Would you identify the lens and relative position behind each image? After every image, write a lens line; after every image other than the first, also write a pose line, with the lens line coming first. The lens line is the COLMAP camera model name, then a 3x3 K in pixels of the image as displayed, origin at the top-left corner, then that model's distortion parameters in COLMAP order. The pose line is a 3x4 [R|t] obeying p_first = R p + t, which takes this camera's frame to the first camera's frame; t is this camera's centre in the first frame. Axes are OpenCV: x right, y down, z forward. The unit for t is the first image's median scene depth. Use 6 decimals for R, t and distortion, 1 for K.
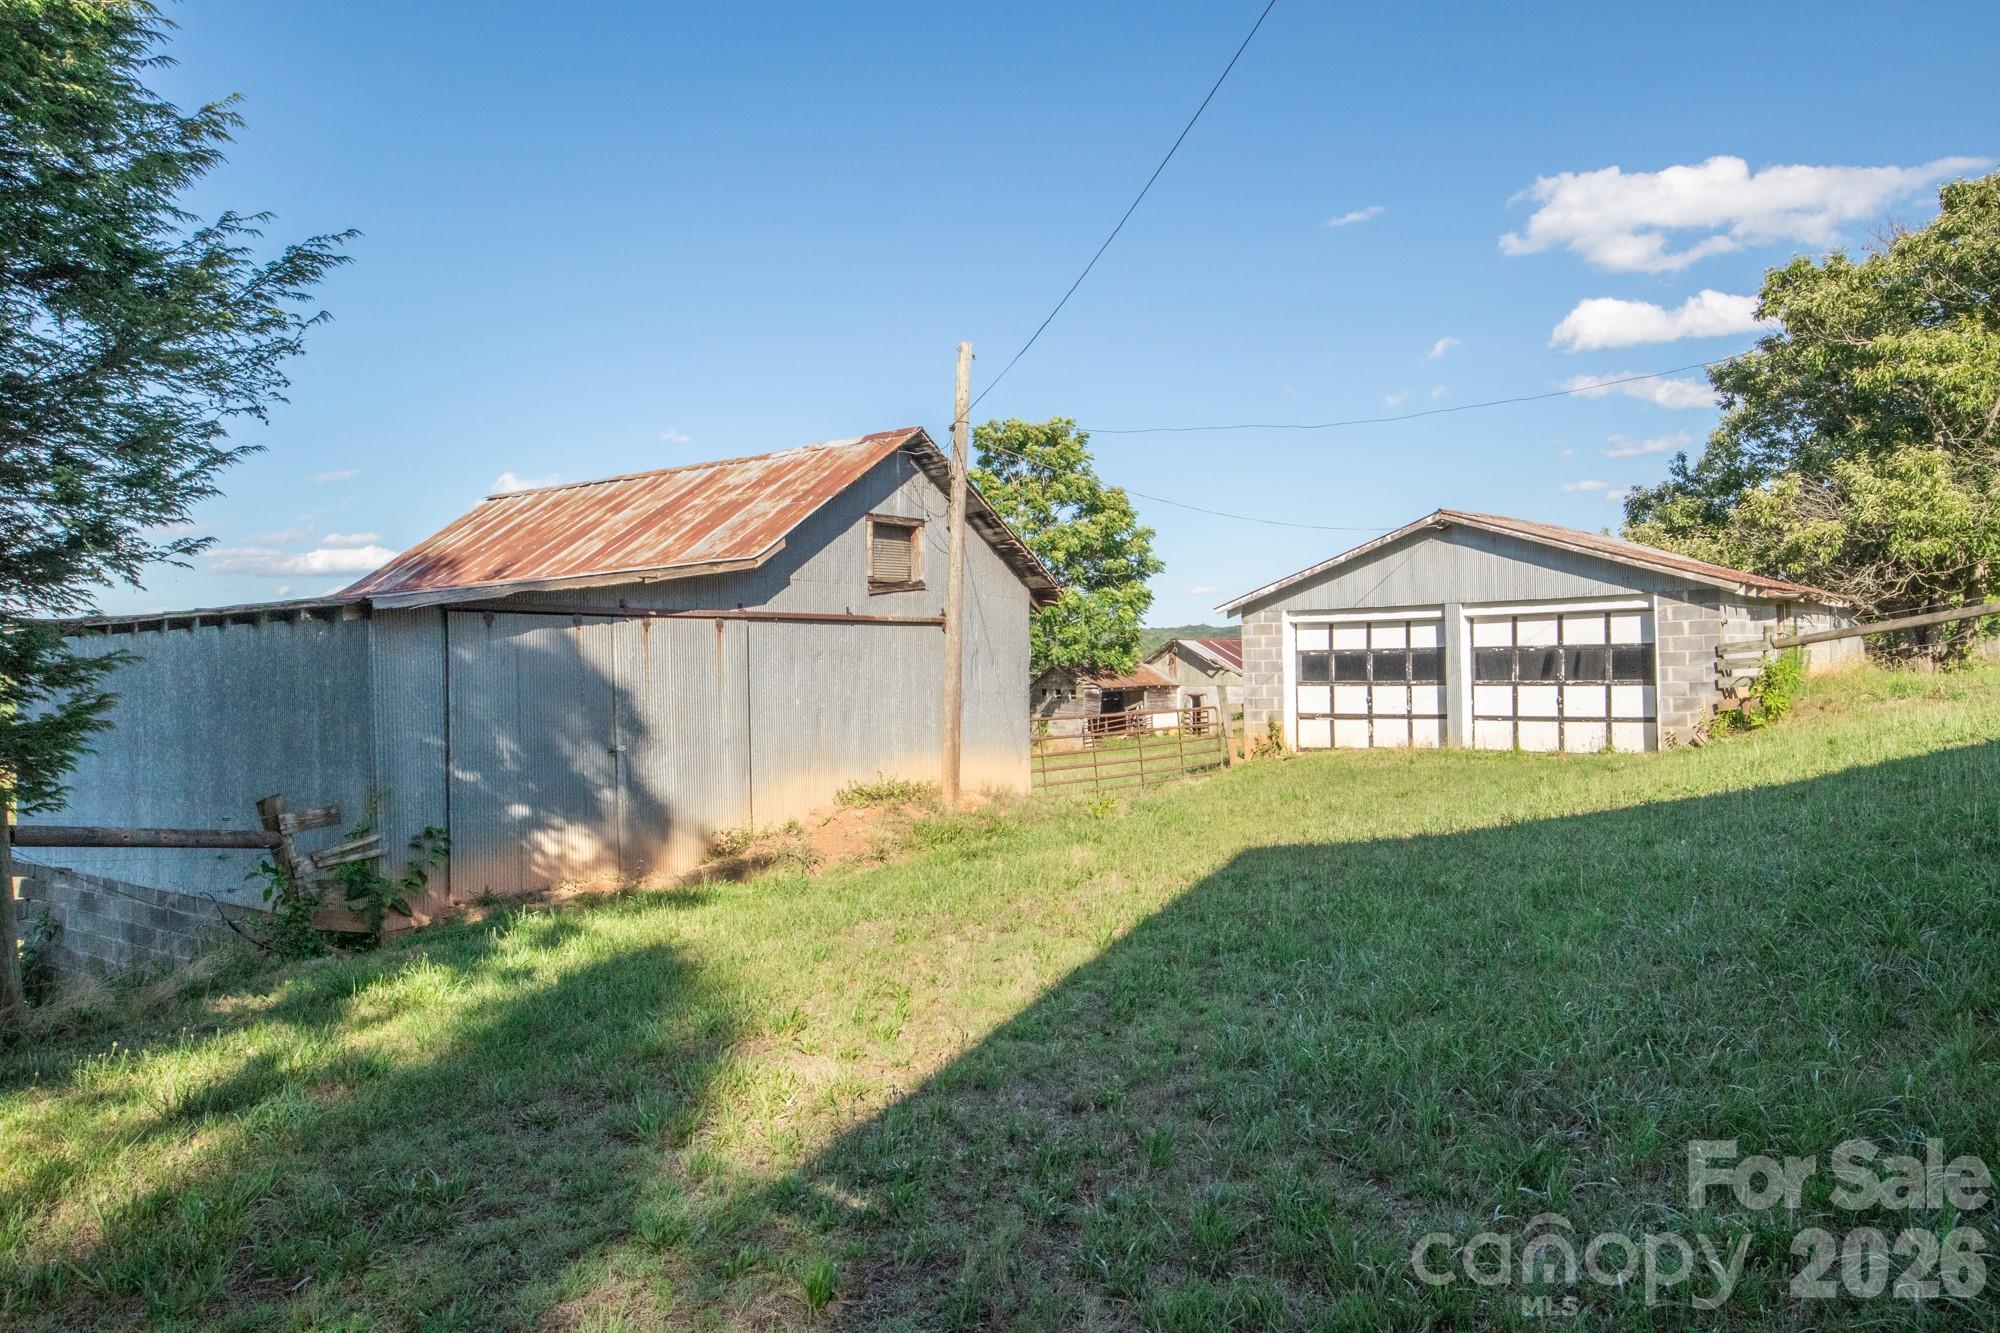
lens RADIAL K [[1358.3, 0, 1034.3], [0, 1358.3, 663.2], [0, 0, 1]] dist [-0.023061, 0.033137]
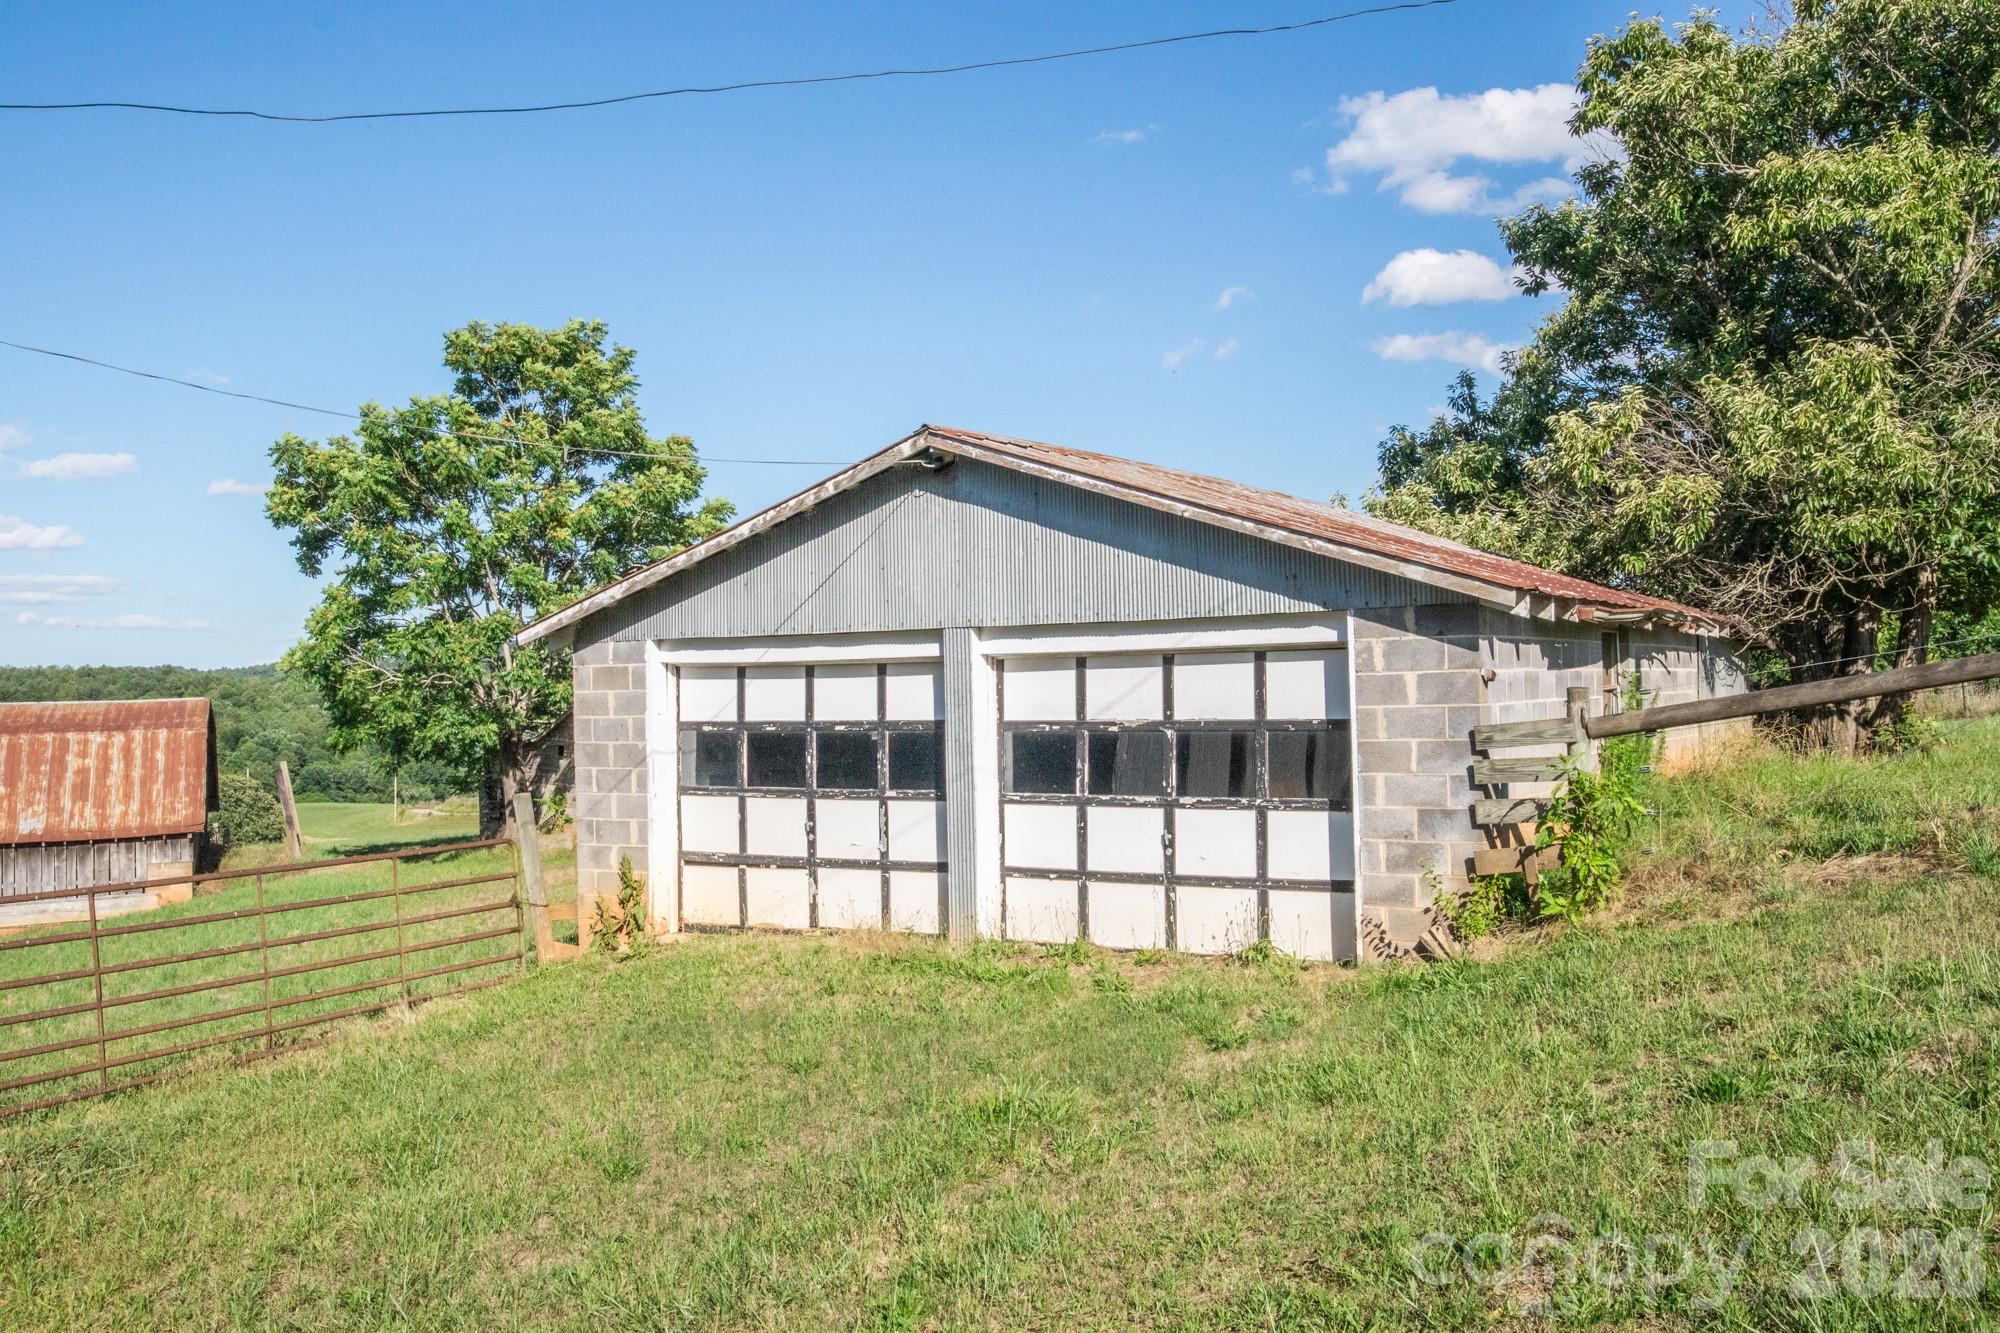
lens RADIAL K [[1808.1, 0, 1048.6], [0, 1808.1, 651.4], [0, 0, 1]] dist [-0.016140, 0.034674]
pose [[0.981714, 0.003944, 0.190321, 0.205886], [0.000157, 0.999768, -0.021529, -0.021030], [-0.190362, 0.021165, 0.981486, 0.357772]]
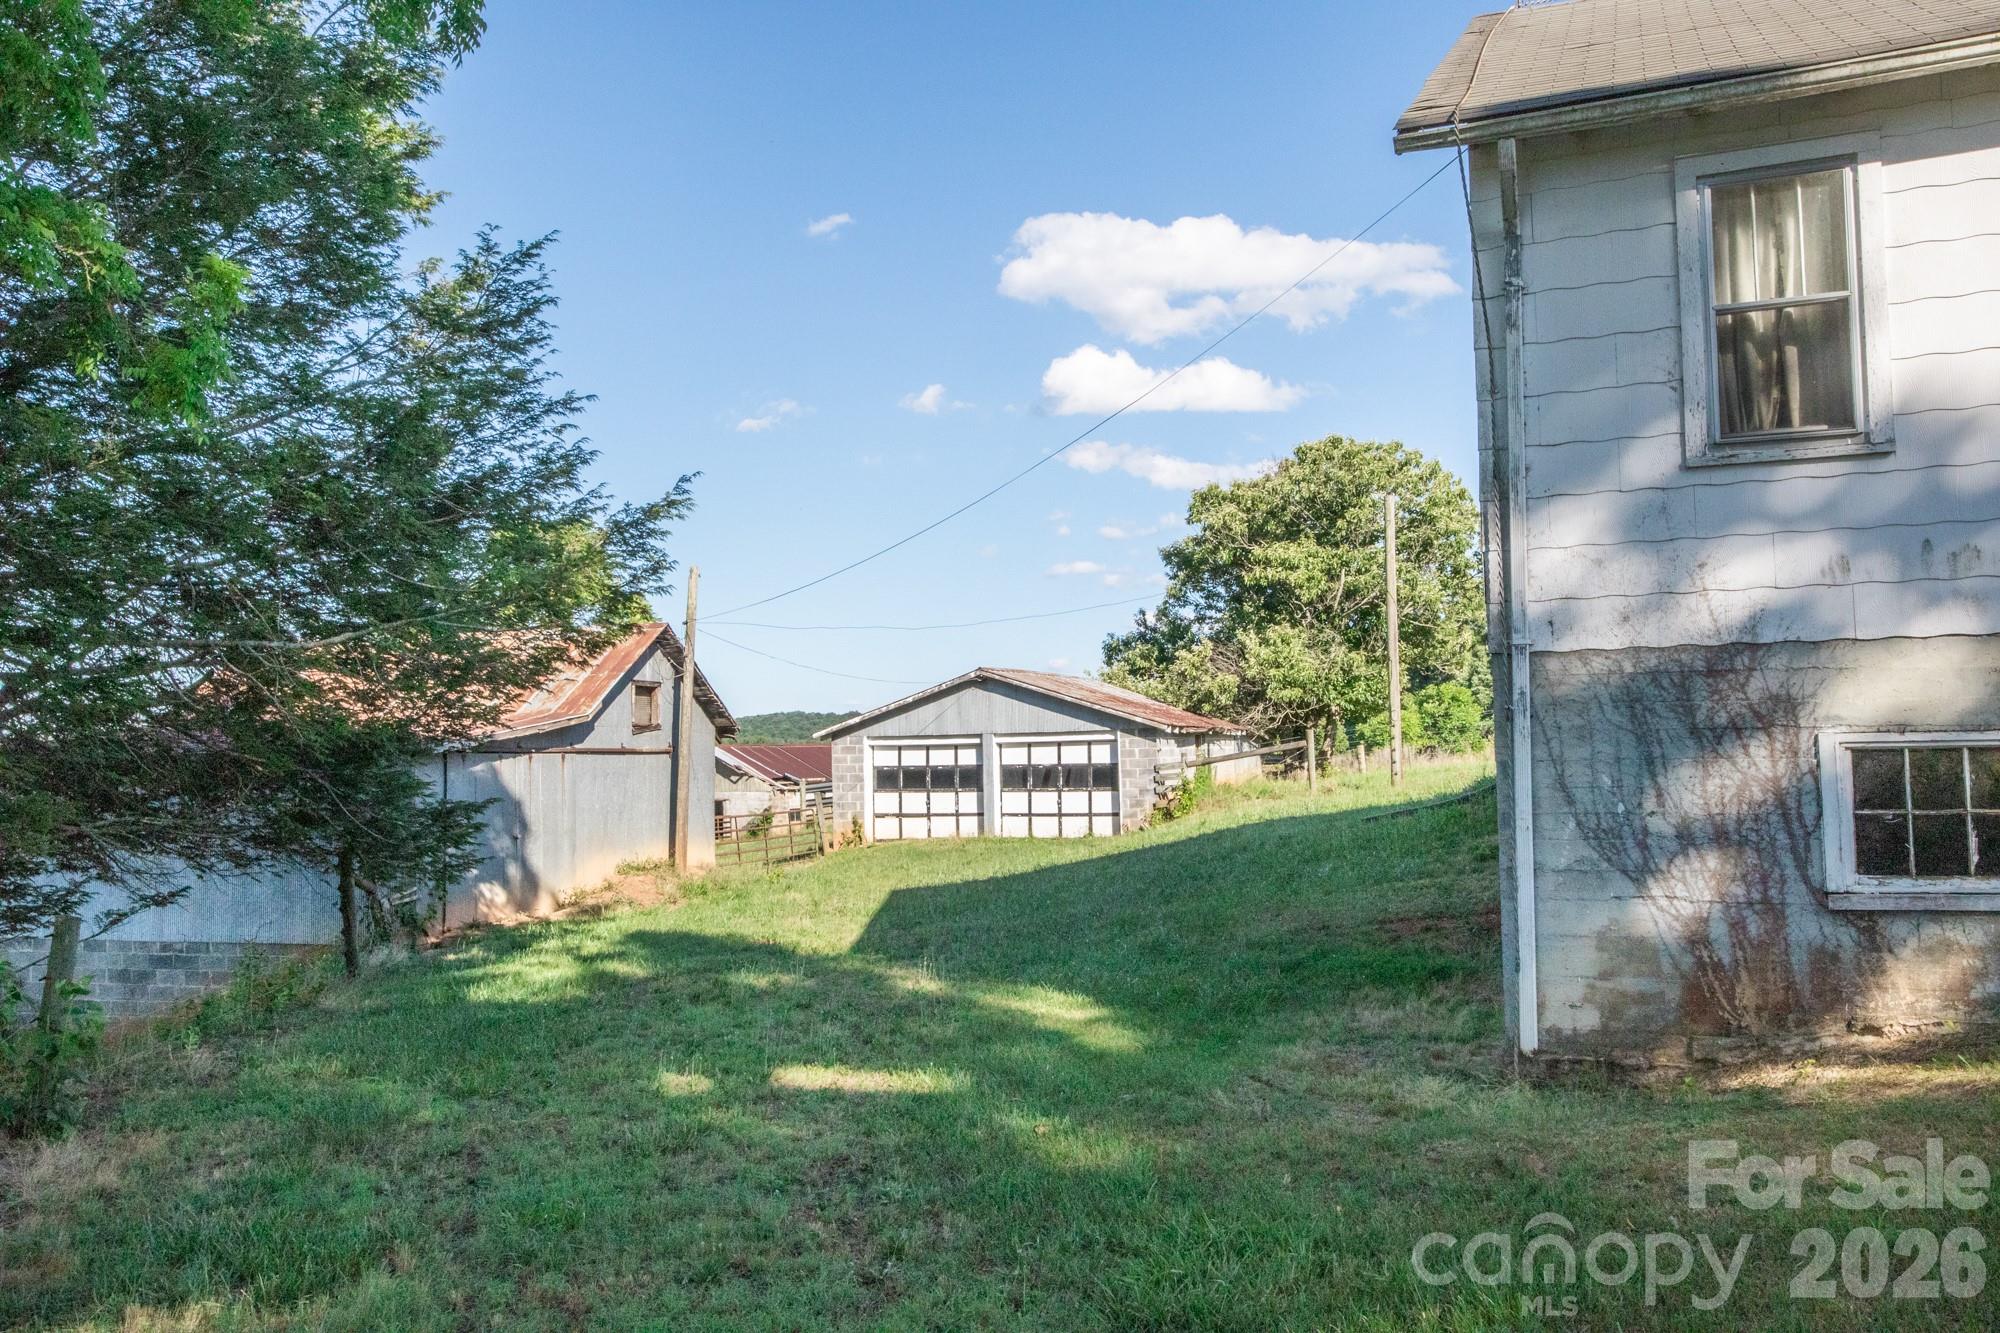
lens RADIAL K [[1587.0, 0, 984.3], [0, 1587.0, 621.0], [0, 0, 1]] dist [-0.004409, 0.029420]
pose [[0.945075, 0.028475, 0.325610, -0.223024], [0.000725, 0.996013, -0.089206, -0.012510], [-0.326852, 0.084542, 0.941287, -0.533641]]
